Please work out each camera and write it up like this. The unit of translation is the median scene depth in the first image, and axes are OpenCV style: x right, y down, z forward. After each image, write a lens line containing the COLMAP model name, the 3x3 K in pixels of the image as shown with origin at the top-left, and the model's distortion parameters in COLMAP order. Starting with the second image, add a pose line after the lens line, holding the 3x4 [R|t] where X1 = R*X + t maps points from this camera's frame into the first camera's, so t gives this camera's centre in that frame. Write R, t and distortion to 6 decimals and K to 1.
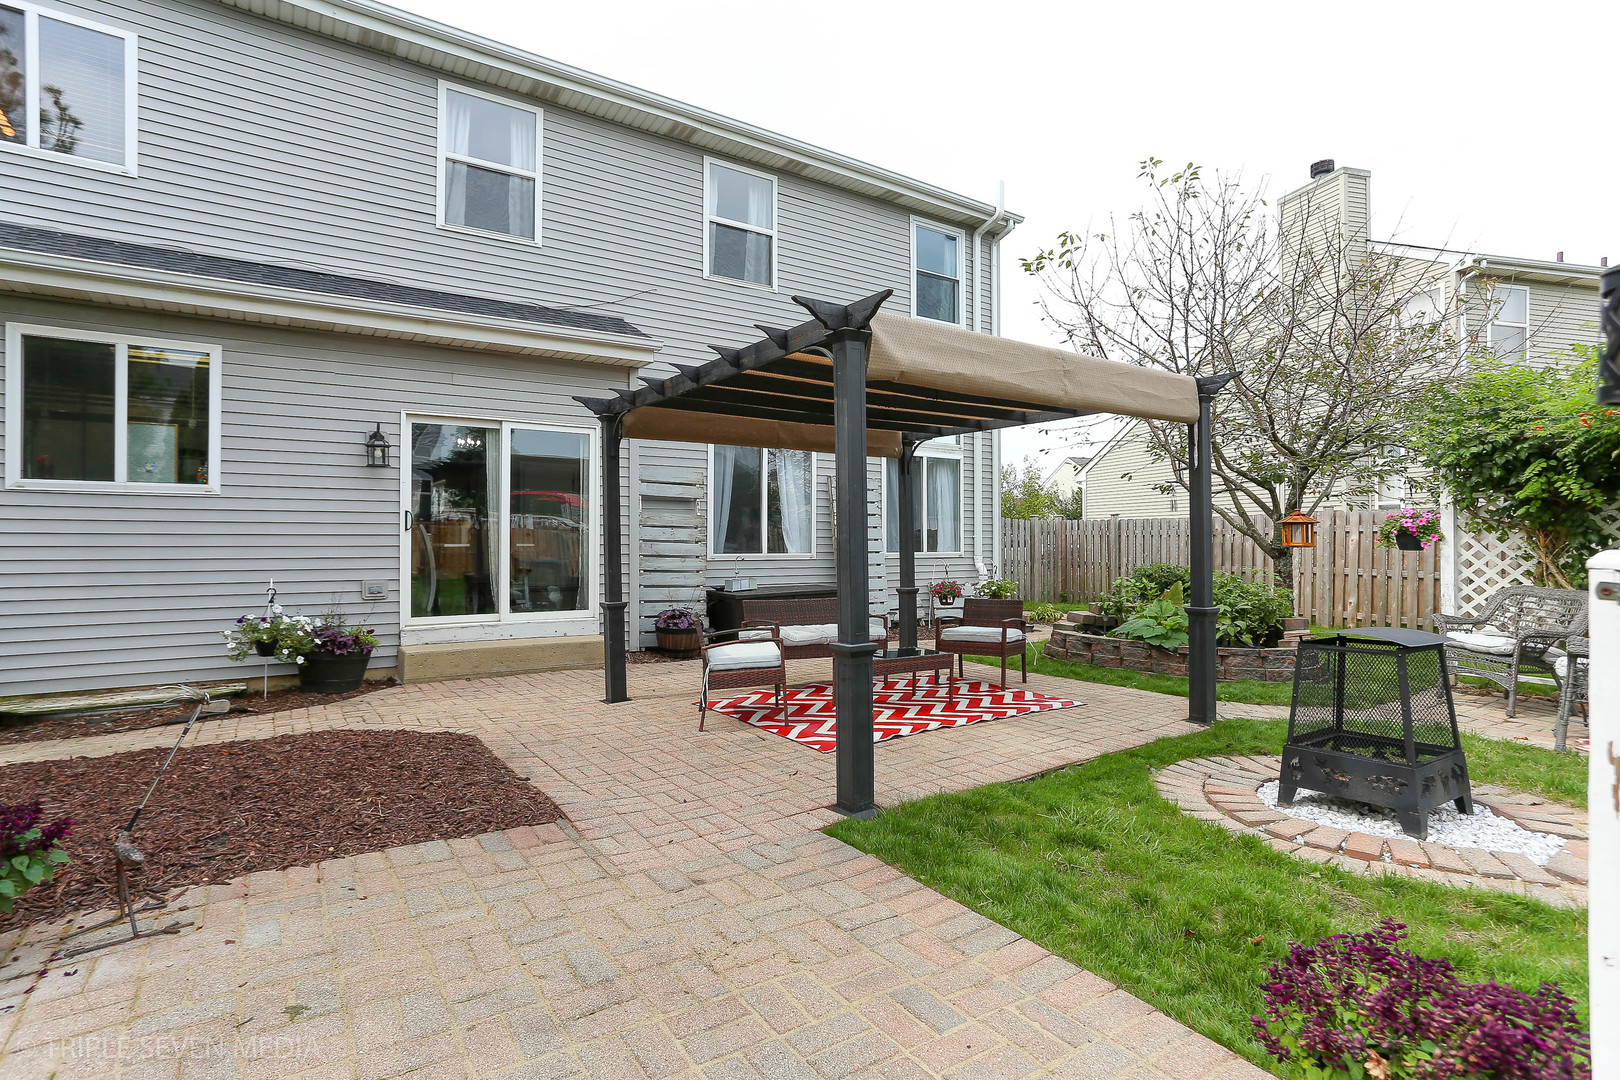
lens RADIAL K [[785.0, 0, 815.6], [0, 785.0, 528.5], [0, 0, 1]] dist [-0.006019, 0.002854]
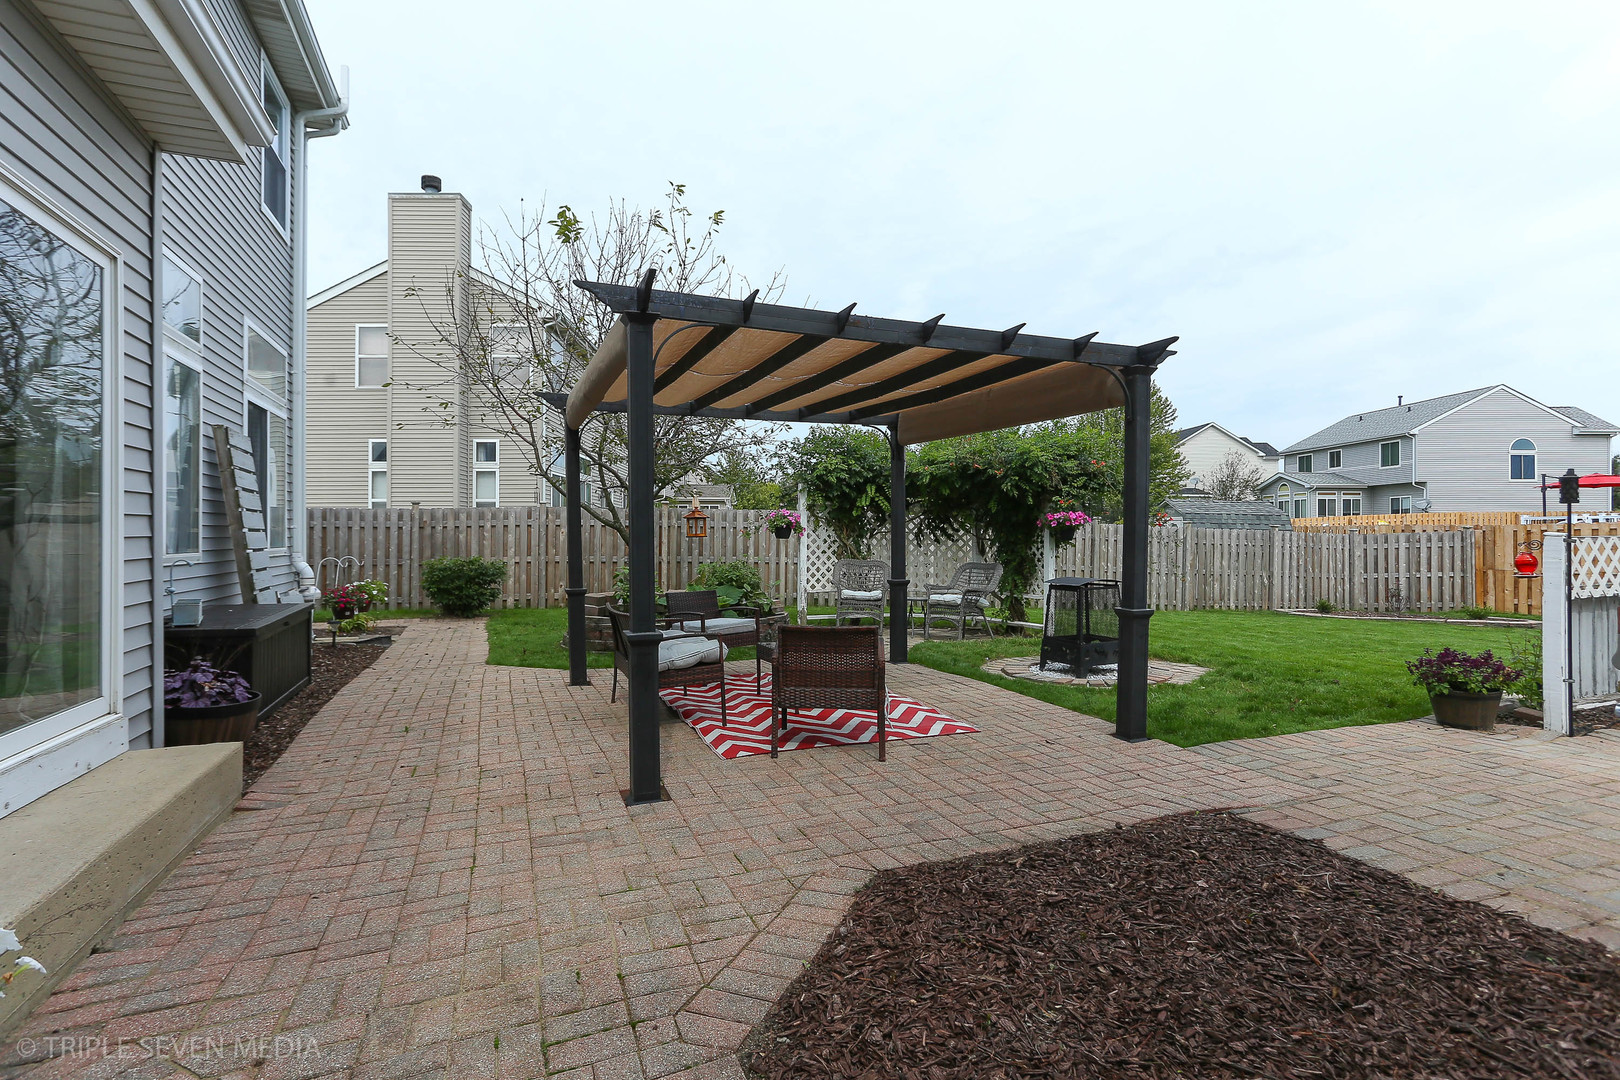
lens RADIAL K [[785.0, 0, 810.8], [0, 785.0, 534.3], [0, 0, 1]] dist [-0.006019, 0.002854]
pose [[0.214288, 0.001718, 0.976769, -0.623350], [-0.014264, 0.999897, 0.001370, 0.014954], [-0.976666, -0.014226, 0.214290, 0.586953]]
